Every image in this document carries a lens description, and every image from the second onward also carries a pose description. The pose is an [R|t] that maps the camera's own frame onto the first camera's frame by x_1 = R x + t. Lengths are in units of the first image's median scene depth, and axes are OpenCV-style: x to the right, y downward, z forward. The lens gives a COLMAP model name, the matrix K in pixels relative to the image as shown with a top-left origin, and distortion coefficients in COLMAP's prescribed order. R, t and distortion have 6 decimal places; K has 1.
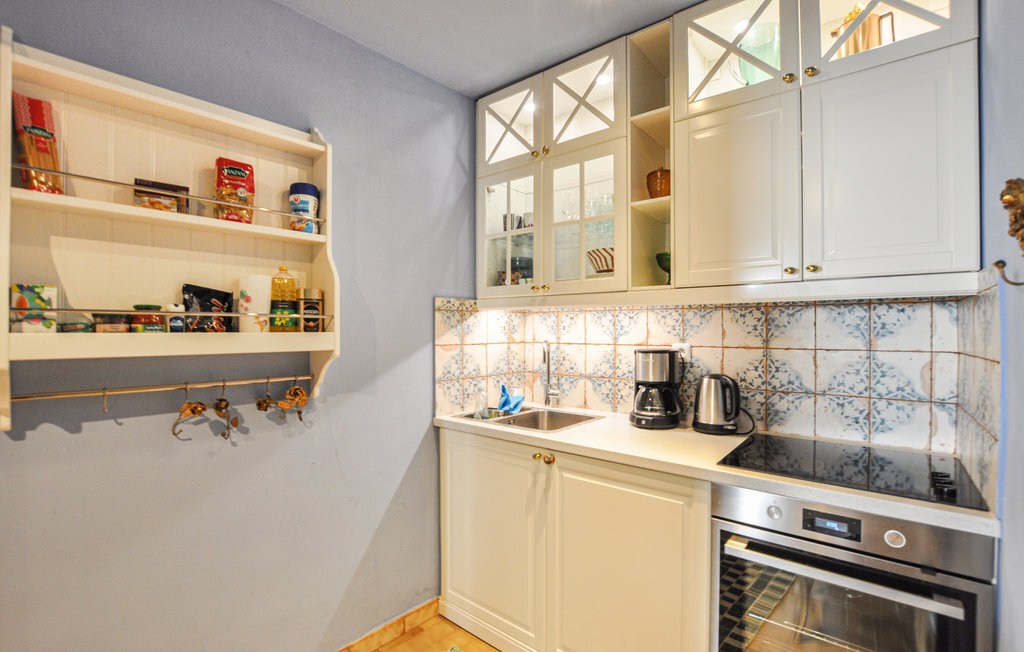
lens RADIAL K [[478.4, 0, 514.7], [0, 478.4, 357.6], [0, 0, 1]] dist [-0.052535, 0.017079]
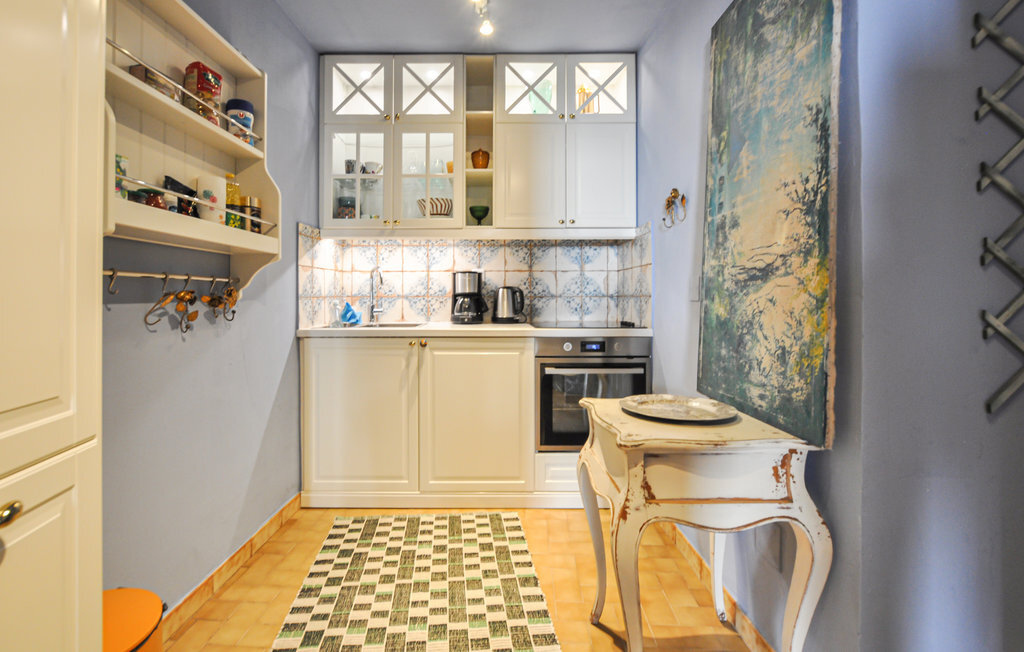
lens RADIAL K [[463.4, 0, 514.9], [0, 463.4, 340.6], [0, 0, 1]] dist [-0.020593, 0.000777]
pose [[0.754343, -0.065094, 0.653245, -0.572693], [0.039820, 0.997777, 0.053443, 0.130998], [-0.655271, -0.014302, 0.755258, -0.197664]]
